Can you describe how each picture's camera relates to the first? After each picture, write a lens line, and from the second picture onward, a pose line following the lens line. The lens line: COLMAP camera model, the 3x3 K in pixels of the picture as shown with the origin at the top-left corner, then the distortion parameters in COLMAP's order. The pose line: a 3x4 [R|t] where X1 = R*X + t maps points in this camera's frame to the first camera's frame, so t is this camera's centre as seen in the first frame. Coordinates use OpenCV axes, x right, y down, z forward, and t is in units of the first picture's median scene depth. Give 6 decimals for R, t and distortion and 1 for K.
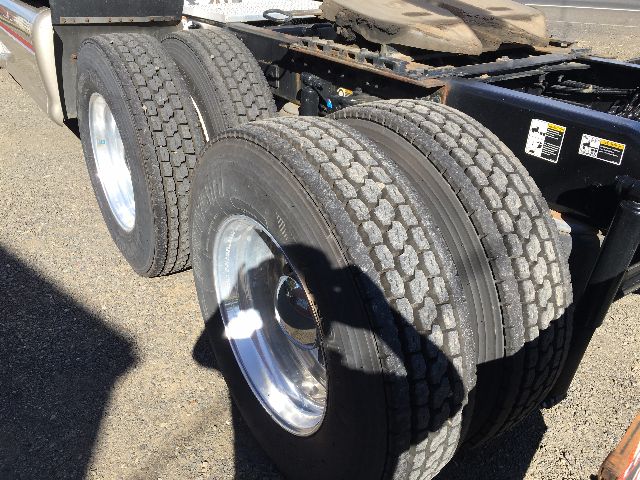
lens RADIAL K [[553.2, 0, 318.4], [0, 553.2, 237.7], [0, 0, 1]] dist [0.088609, -0.102667]
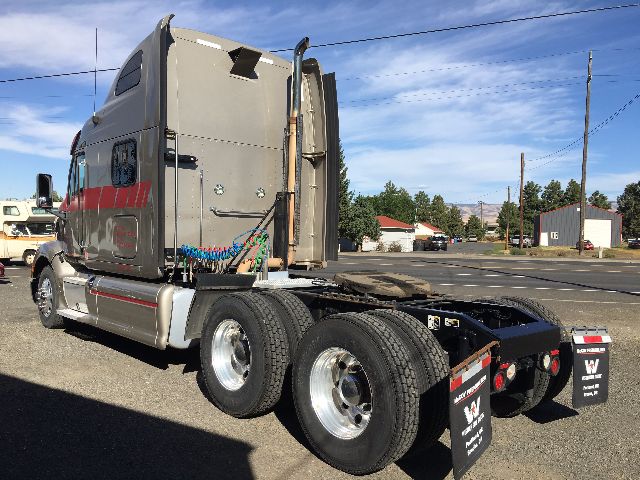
lens RADIAL K [[553.2, 0, 318.4], [0, 553.2, 237.7], [0, 0, 1]] dist [0.088609, -0.102667]
pose [[0.990582, 0.003709, 0.136869, -0.409579], [0.059656, 0.888068, -0.455825, 0.512543], [-0.123240, 0.459697, 0.879483, -1.172051]]
